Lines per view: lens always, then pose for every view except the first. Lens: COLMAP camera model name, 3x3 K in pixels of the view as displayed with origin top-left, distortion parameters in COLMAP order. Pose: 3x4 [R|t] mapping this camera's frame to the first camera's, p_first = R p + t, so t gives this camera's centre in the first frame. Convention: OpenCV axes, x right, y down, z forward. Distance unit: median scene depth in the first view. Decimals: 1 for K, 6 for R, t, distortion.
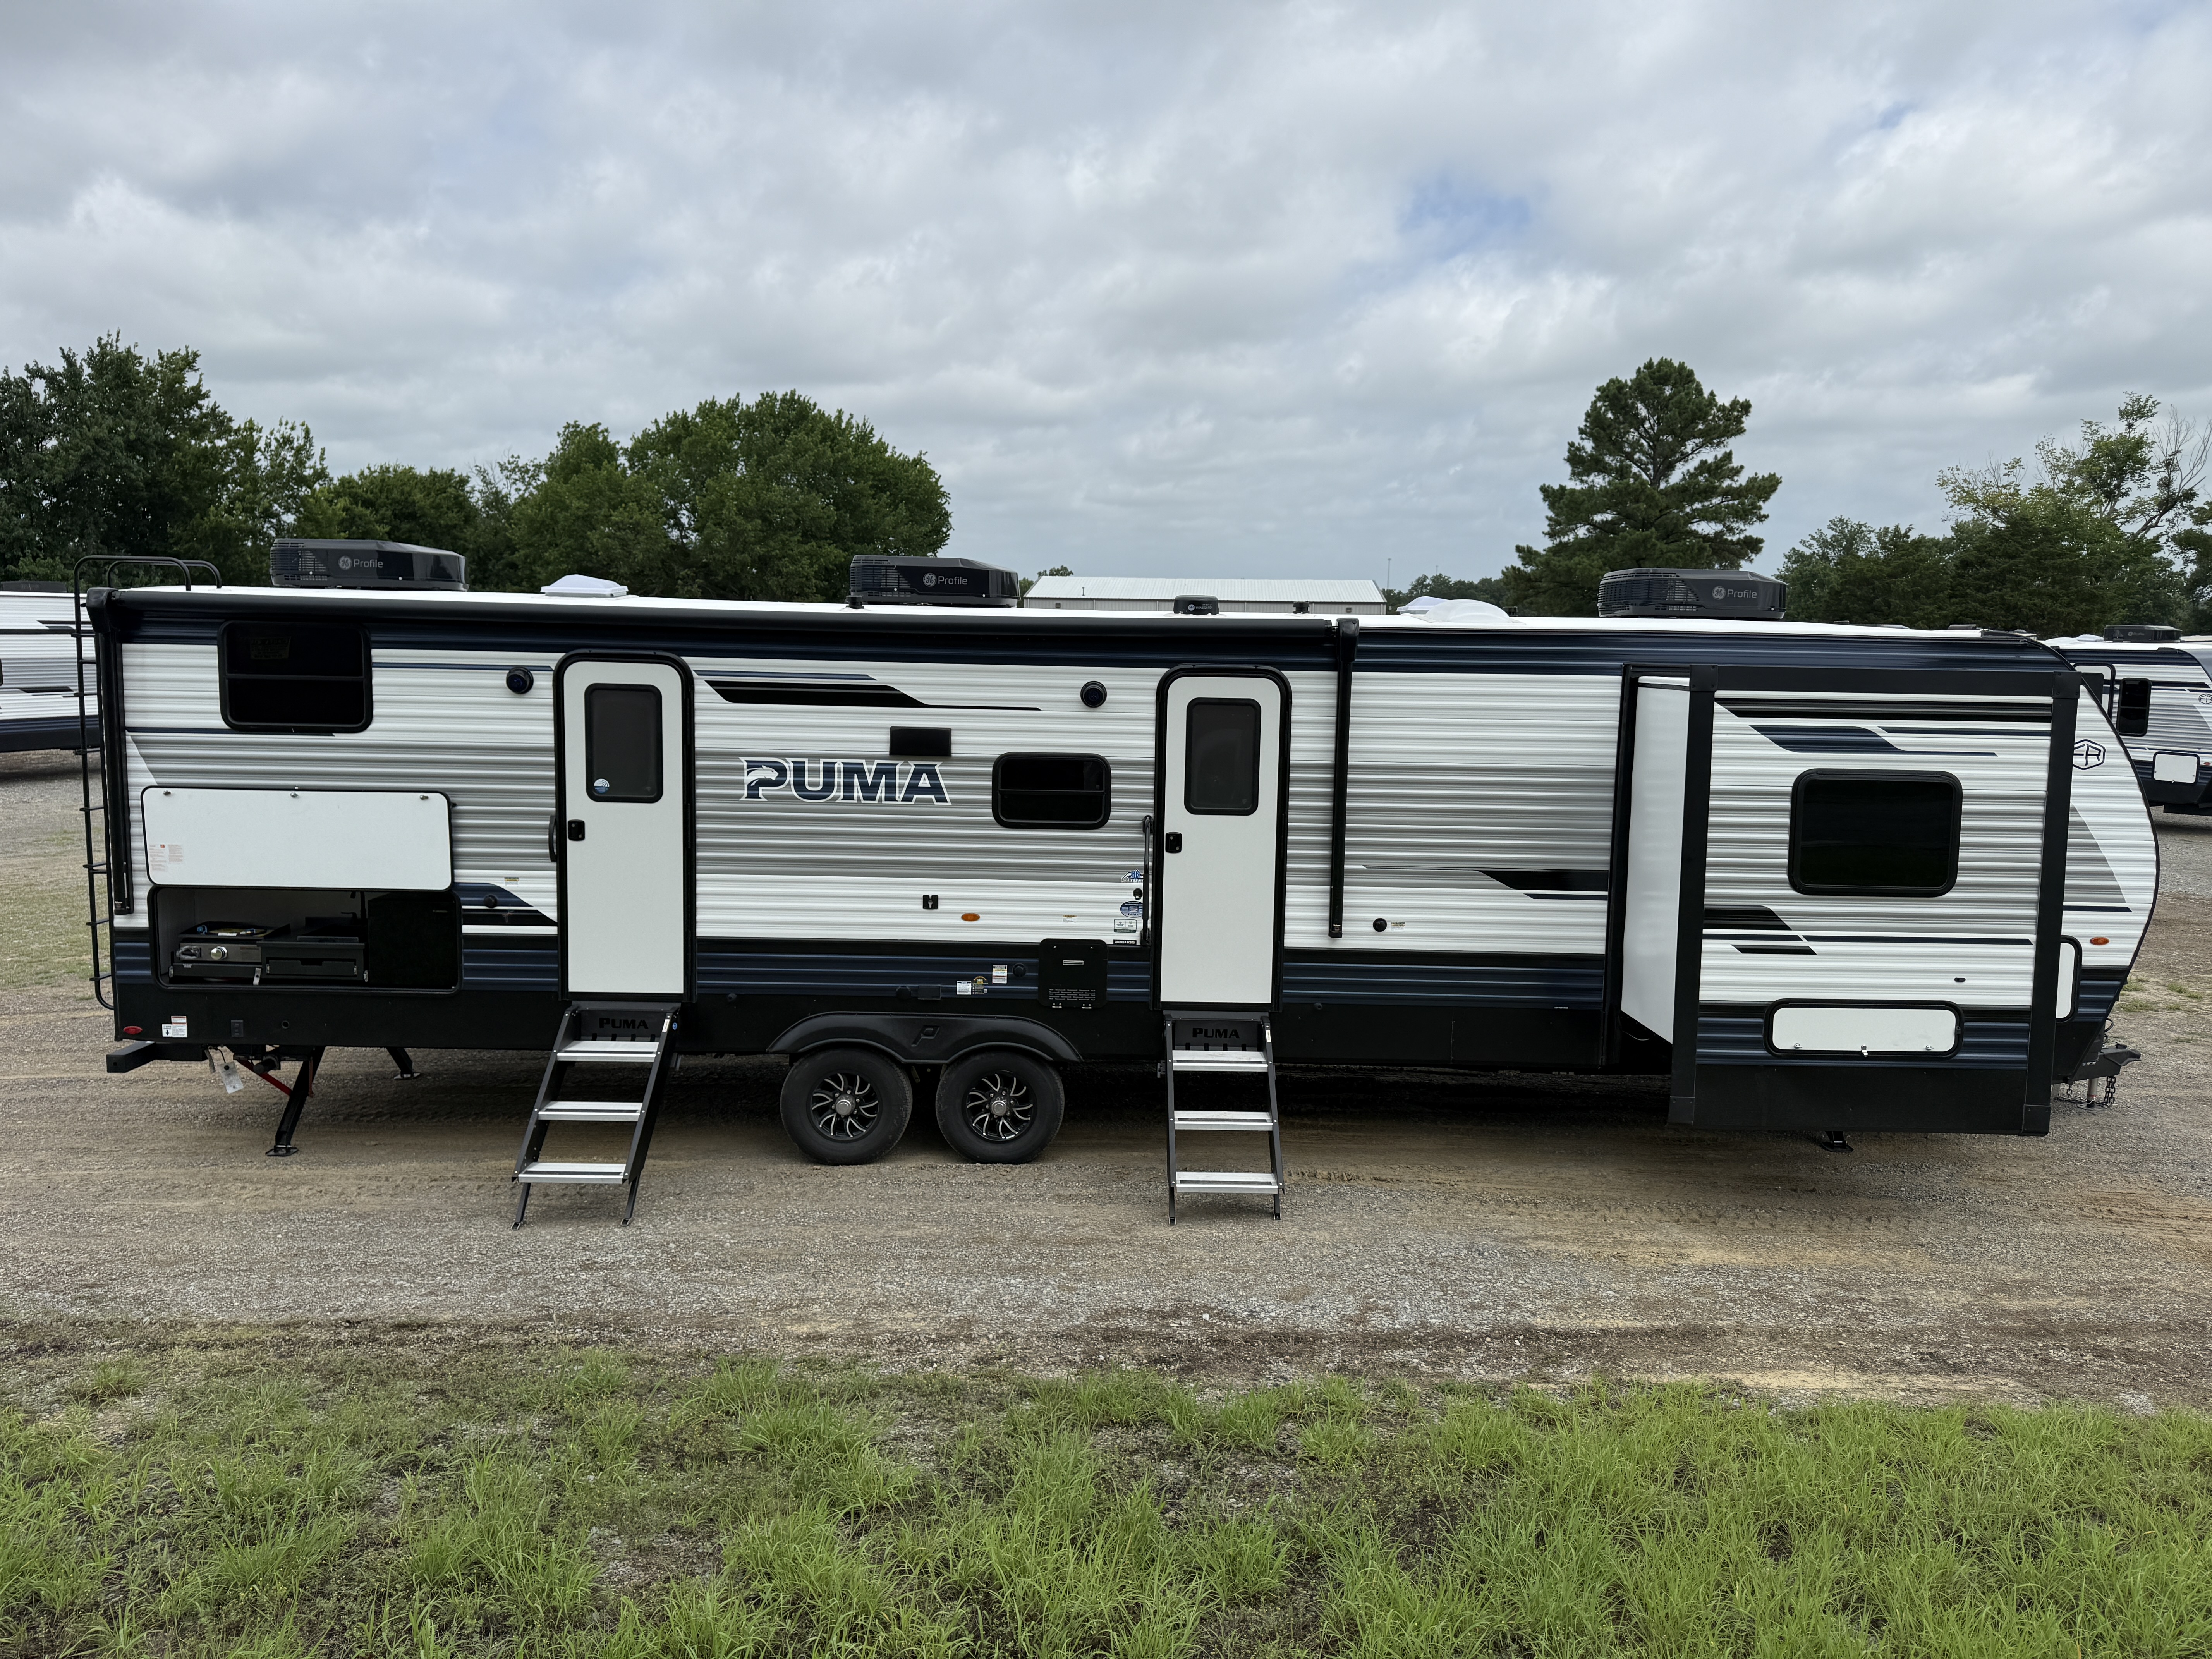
lens RADIAL K [[1525.8, 0, 1104.0], [0, 1525.8, 842.4], [0, 0, 1]] dist [0.129657, -0.195723]
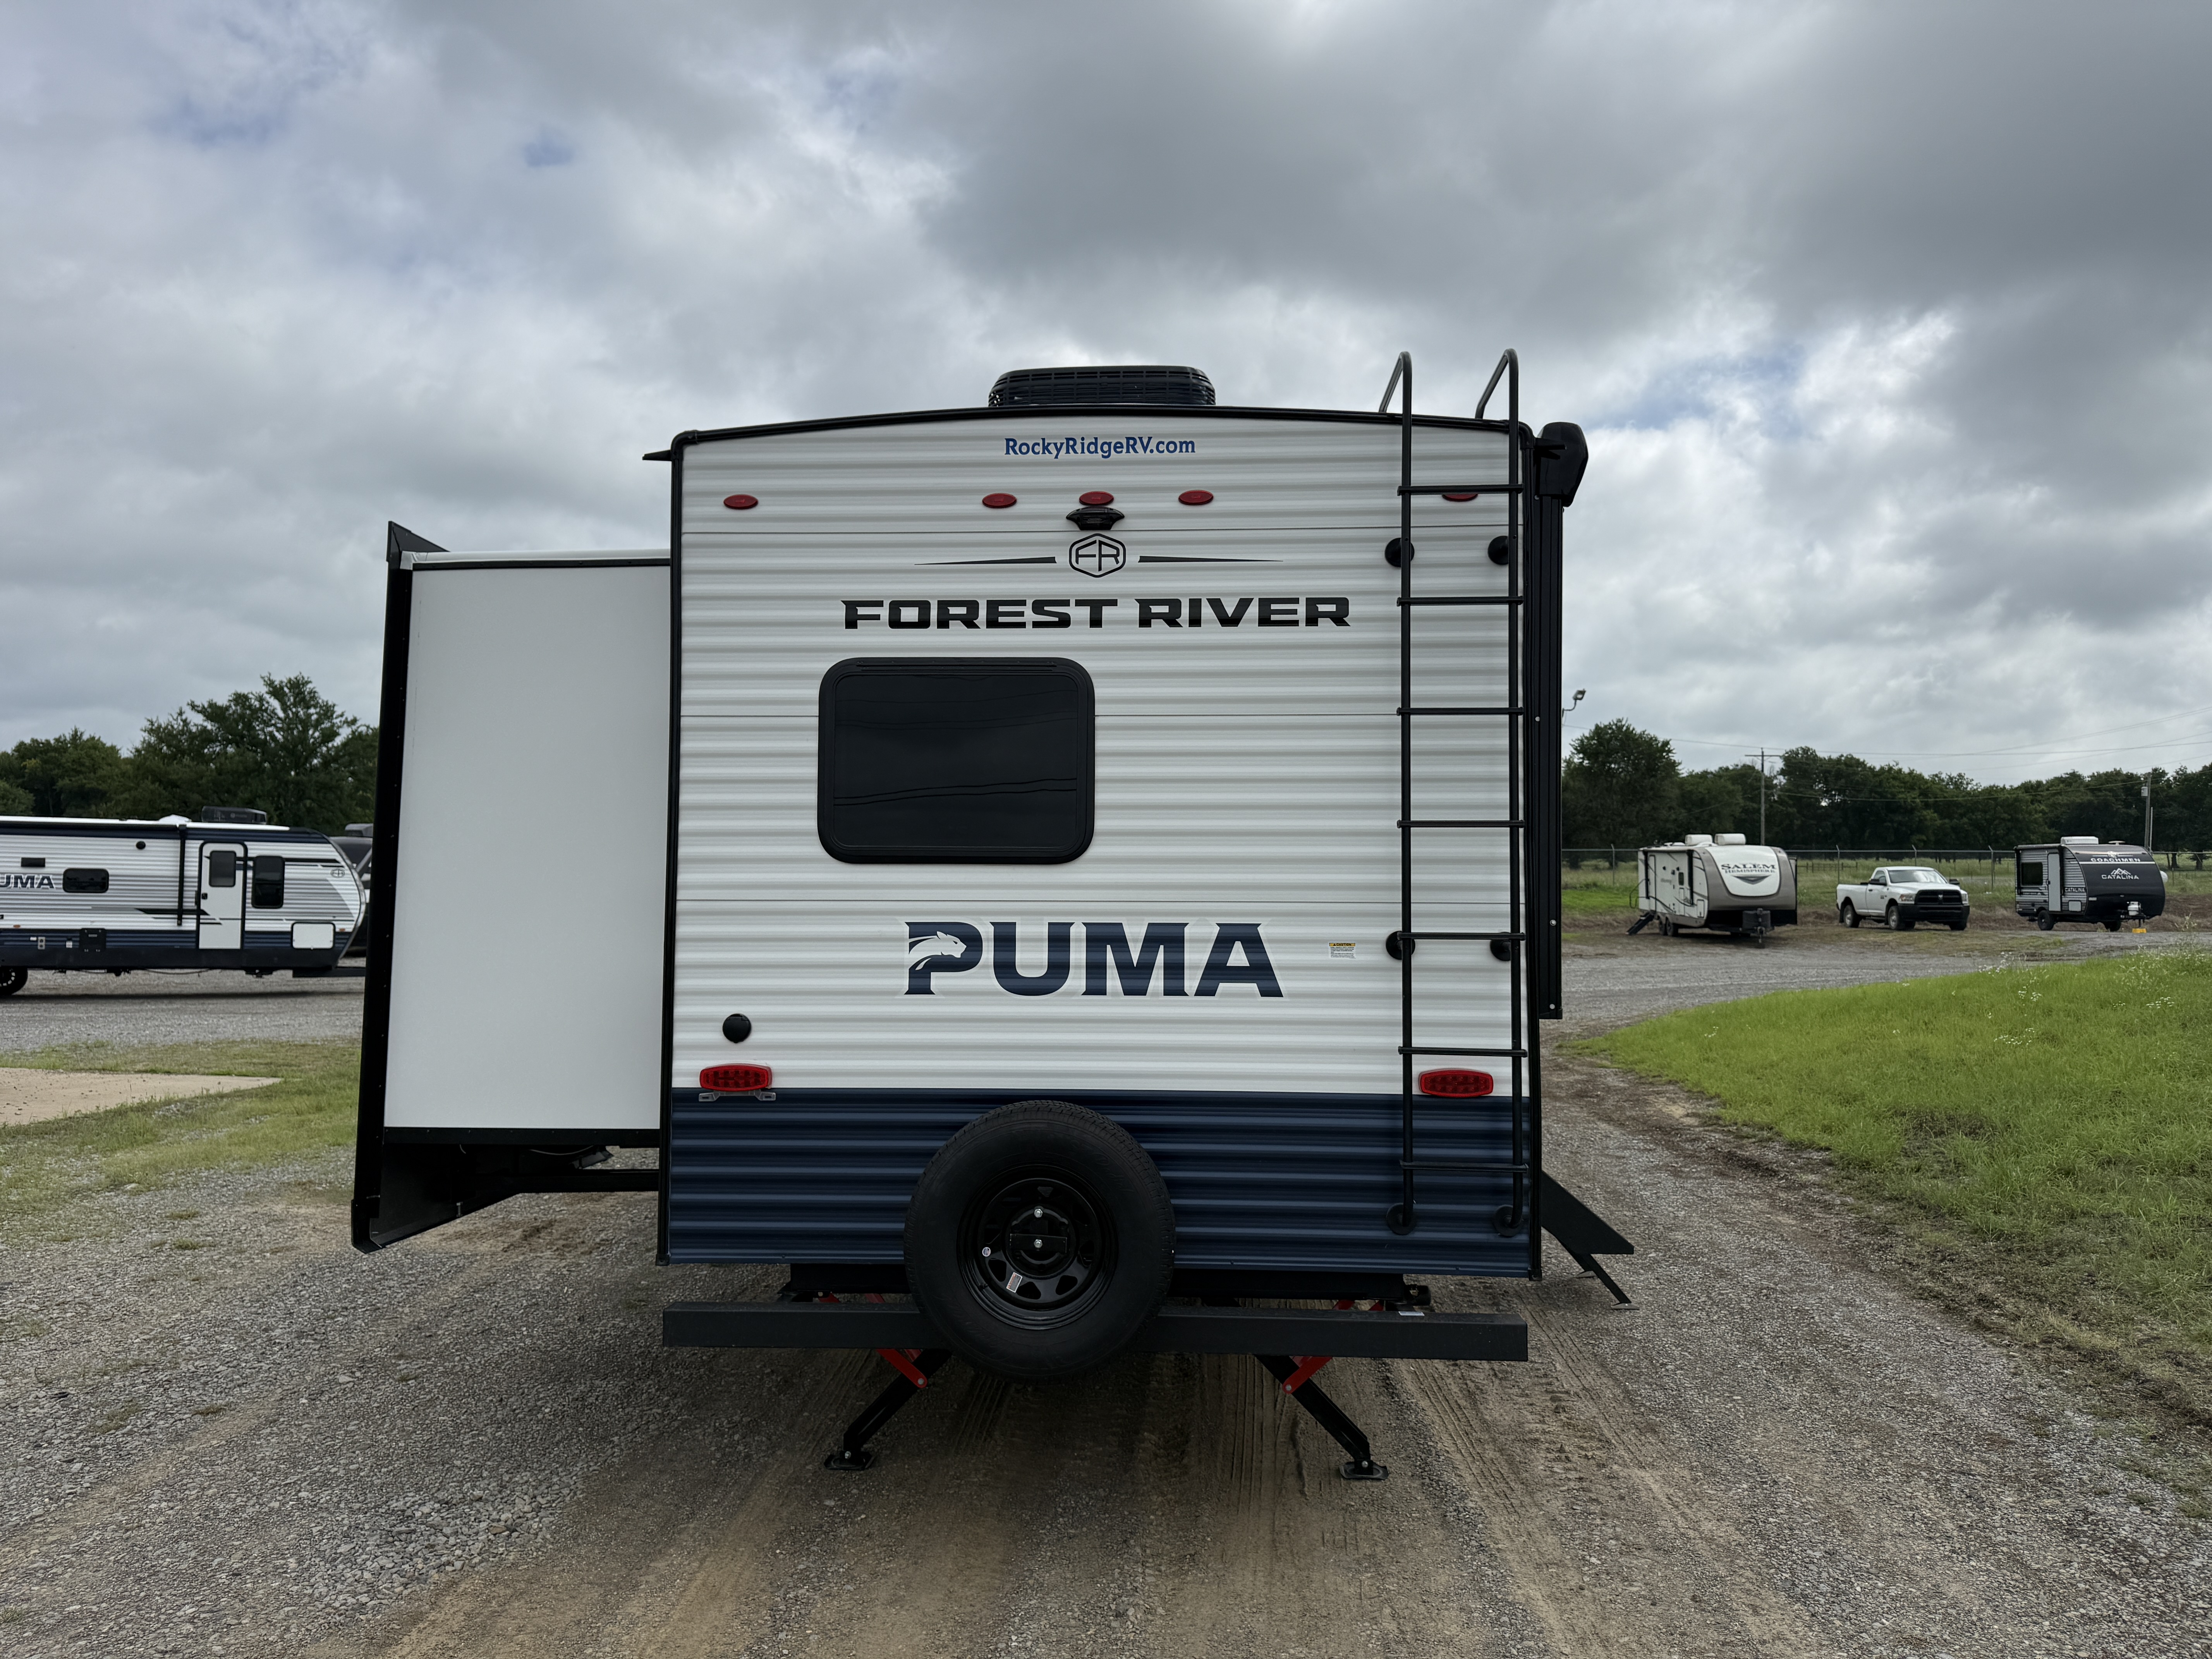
lens RADIAL K [[1482.4, 0, 1104.3], [0, 1482.4, 856.6], [0, 0, 1]] dist [0.084636, -0.083131]
pose [[0.058379, 0.032540, 0.997764, -1.164330], [0.112272, 0.992914, -0.038950, -0.007521], [-0.991961, 0.114295, 0.054312, 1.125941]]
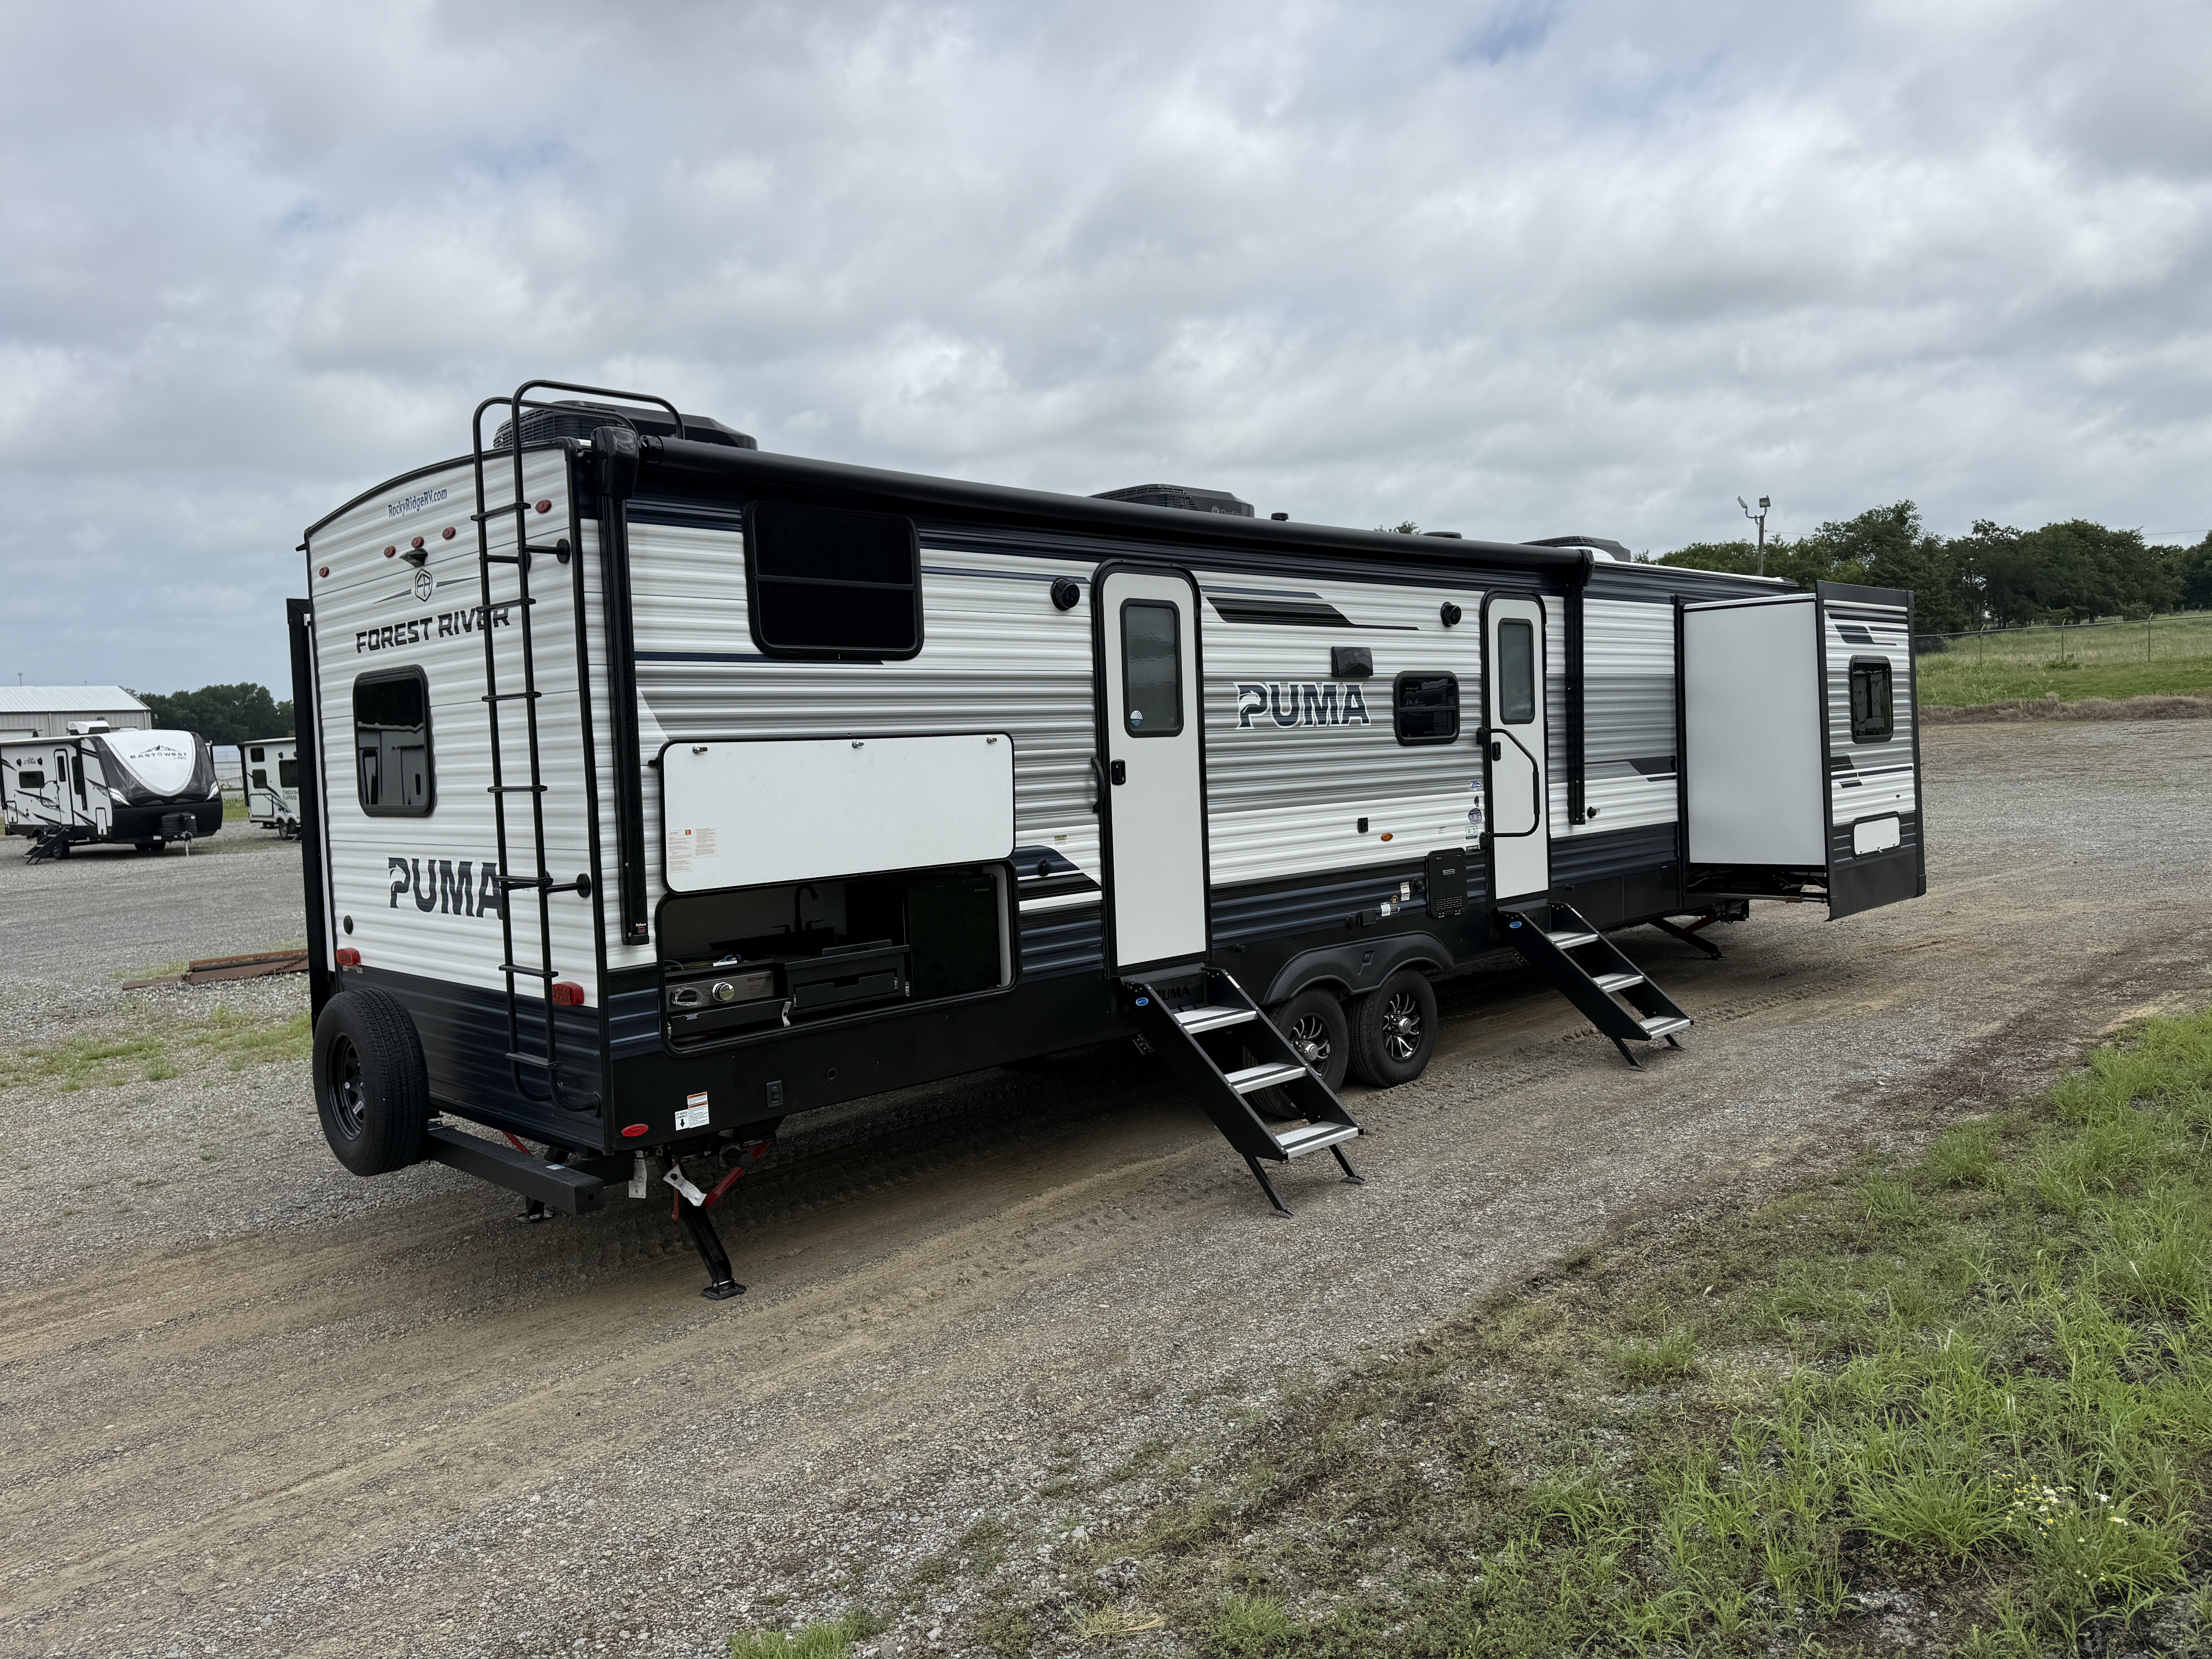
lens RADIAL K [[1525.8, 0, 1104.0], [0, 1525.8, 842.4], [0, 0, 1]] dist [0.129657, -0.195723]
pose [[0.711513, -0.092134, 0.696606, -0.934823], [0.139012, 0.990229, -0.011018, 0.038312], [-0.688785, 0.104676, 0.717369, 0.411884]]
